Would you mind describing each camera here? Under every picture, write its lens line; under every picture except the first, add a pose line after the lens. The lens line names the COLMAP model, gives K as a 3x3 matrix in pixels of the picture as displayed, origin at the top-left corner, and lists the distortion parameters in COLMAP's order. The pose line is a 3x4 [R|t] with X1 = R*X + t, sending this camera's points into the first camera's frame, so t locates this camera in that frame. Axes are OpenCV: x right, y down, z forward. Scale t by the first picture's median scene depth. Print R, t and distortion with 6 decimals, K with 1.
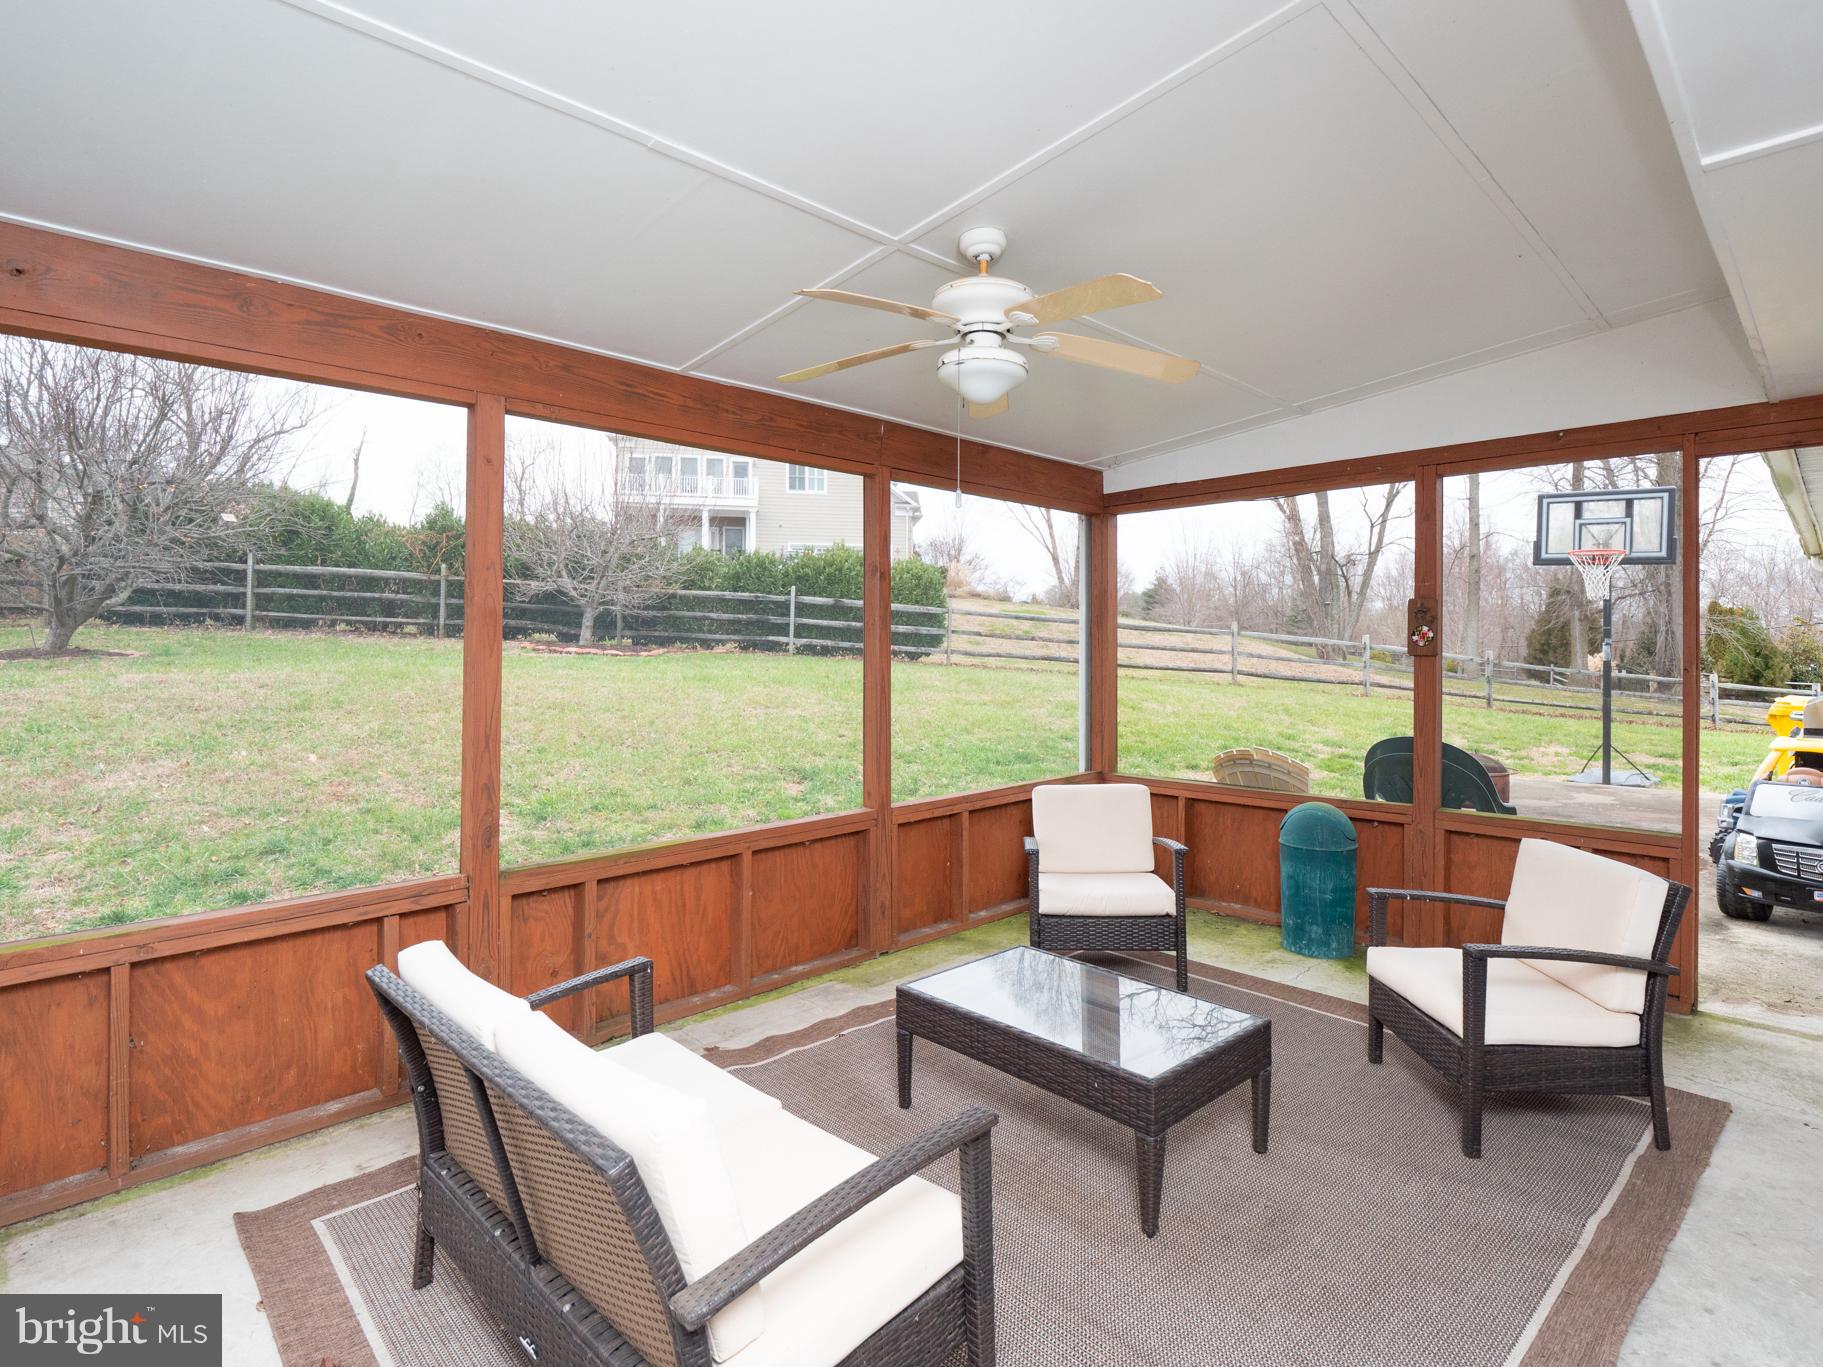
lens RADIAL K [[916.1, 0, 919.7], [0, 916.1, 628.4], [0, 0, 1]] dist [0.000487, -0.000286]
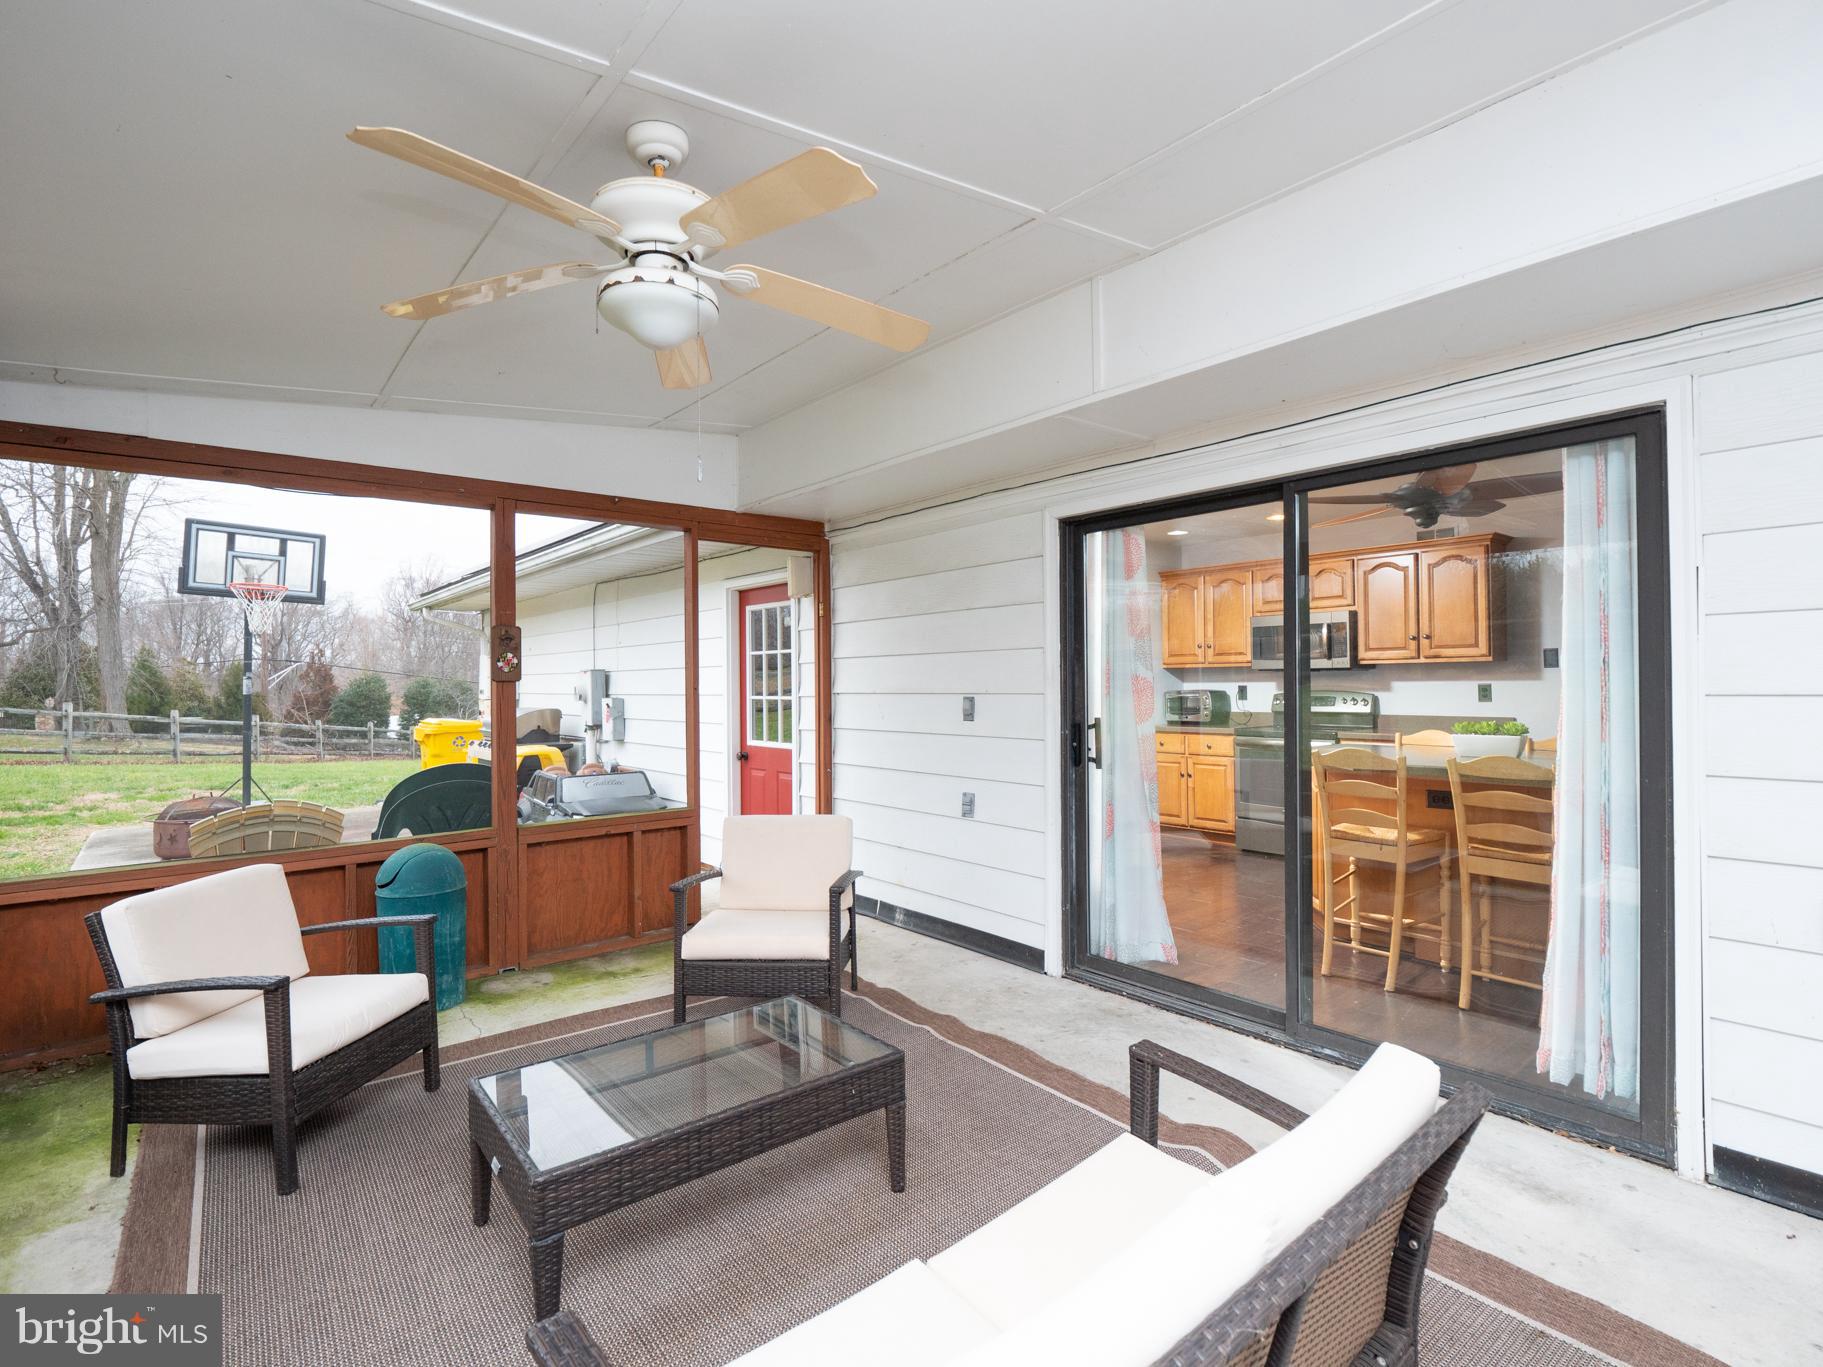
lens RADIAL K [[910.1, 0, 900.9], [0, 910.1, 677.3], [0, 0, 1]] dist [-0.003906, -0.001839]
pose [[0.105614, -0.001516, 0.994406, -0.426776], [-0.009424, 0.999952, 0.002526, 0.018409], [-0.994363, -0.009638, 0.105595, 0.449094]]
